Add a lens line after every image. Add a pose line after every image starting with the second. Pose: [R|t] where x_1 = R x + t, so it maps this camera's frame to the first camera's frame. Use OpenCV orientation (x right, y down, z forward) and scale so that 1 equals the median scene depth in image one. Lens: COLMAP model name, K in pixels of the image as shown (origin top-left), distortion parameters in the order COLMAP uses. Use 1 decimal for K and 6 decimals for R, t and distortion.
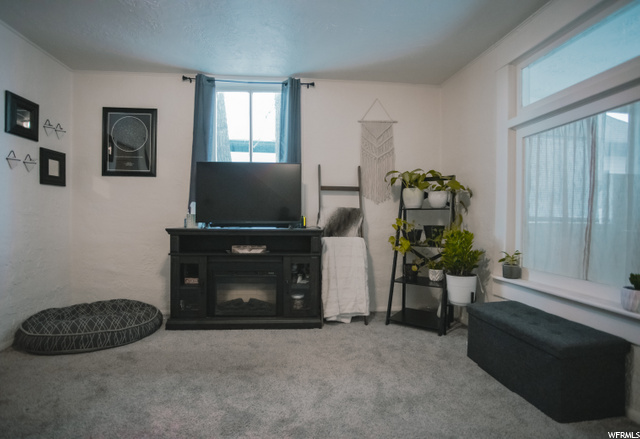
lens RADIAL K [[337.6, 0, 308.6], [0, 337.6, 222.1], [0, 0, 1]] dist [-0.001538, 0.001955]
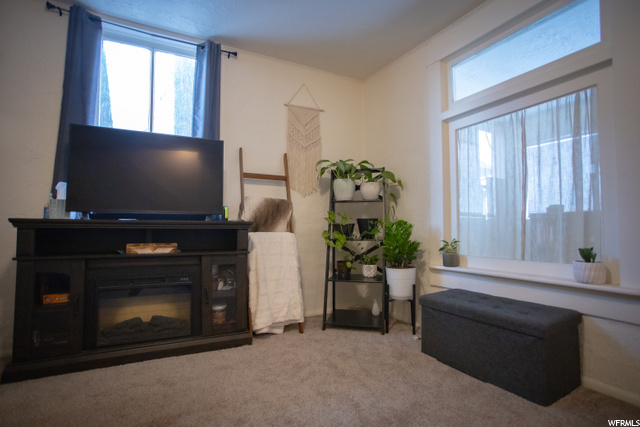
lens RADIAL K [[325.7, 0, 320.0], [0, 325.7, 213.5], [0, 0, 1]] dist [-0.052475, 0.034695]
pose [[0.922172, 0.010952, 0.386624, -0.110582], [0.012289, 0.998265, -0.057589, 0.049440], [-0.386584, 0.057859, 0.920438, 0.210303]]
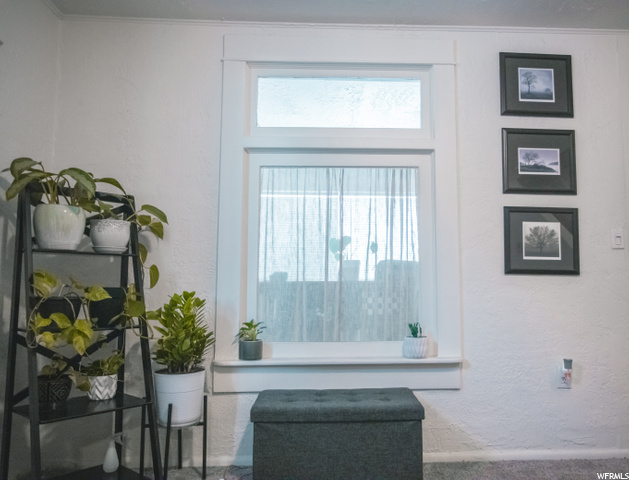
lens RADIAL K [[553.6, 0, 314.5], [0, 553.6, 240.0], [0, 0, 1]] dist [-0.000779, -0.000624]
pose [[0.035774, 0.085603, 0.995687, -0.463983], [0.016782, 0.996133, -0.086245, 0.017292], [-0.999219, 0.019795, 0.034199, 0.681176]]
